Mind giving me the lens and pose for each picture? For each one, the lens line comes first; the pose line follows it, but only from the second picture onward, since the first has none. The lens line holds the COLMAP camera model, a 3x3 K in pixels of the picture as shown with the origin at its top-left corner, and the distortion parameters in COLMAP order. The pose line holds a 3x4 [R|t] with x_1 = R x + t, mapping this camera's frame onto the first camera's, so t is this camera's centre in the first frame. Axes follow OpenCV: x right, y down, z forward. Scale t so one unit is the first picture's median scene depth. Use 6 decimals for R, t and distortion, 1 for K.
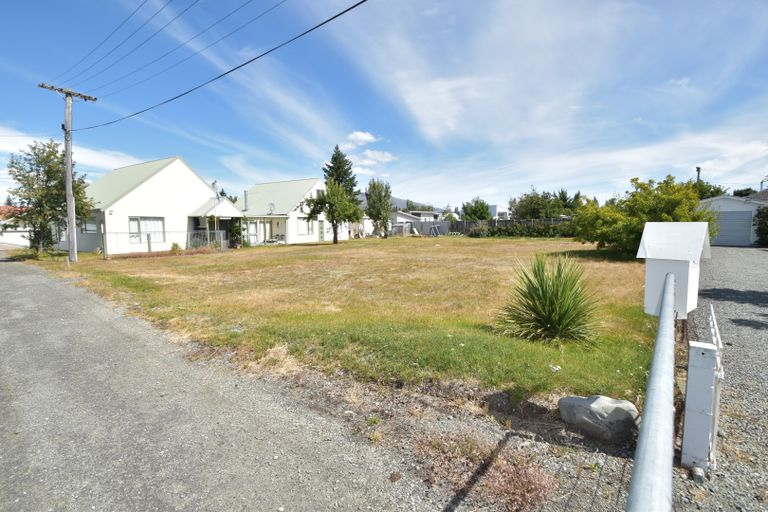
lens RADIAL K [[369.6, 0, 384.0], [0, 369.6, 256.0], [0, 0, 1]] dist [-0.000641, -0.000174]
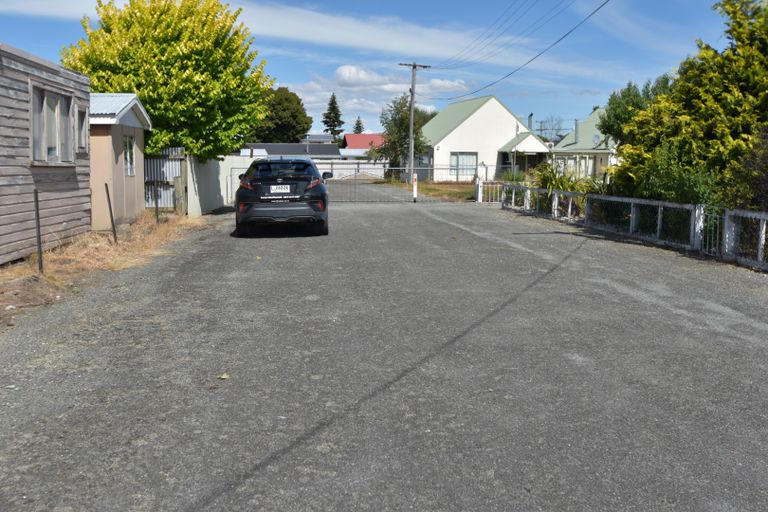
lens RADIAL K [[712.1, 0, 384.1], [0, 712.1, 236.8], [0, 0, 1]] dist [-0.076713, 0.014926]
pose [[0.740325, 0.086089, -0.666714, 0.612955], [-0.069162, 0.996257, 0.051843, 0.052619], [0.668682, 0.007731, 0.743508, -0.730977]]
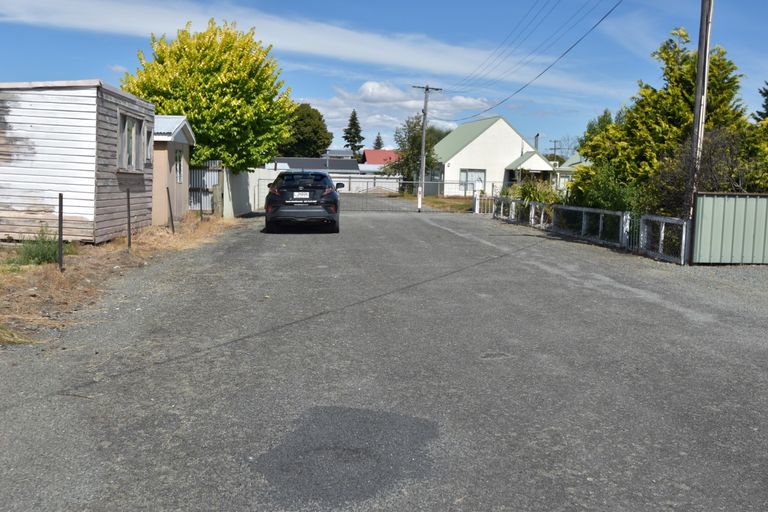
lens RADIAL K [[712.1, 0, 384.1], [0, 712.1, 236.8], [0, 0, 1]] dist [-0.076713, 0.014926]
pose [[0.720630, 0.085862, -0.687982, 0.724538], [-0.088037, 0.995602, 0.032039, 0.061325], [0.687707, 0.037479, 0.725020, -0.823755]]
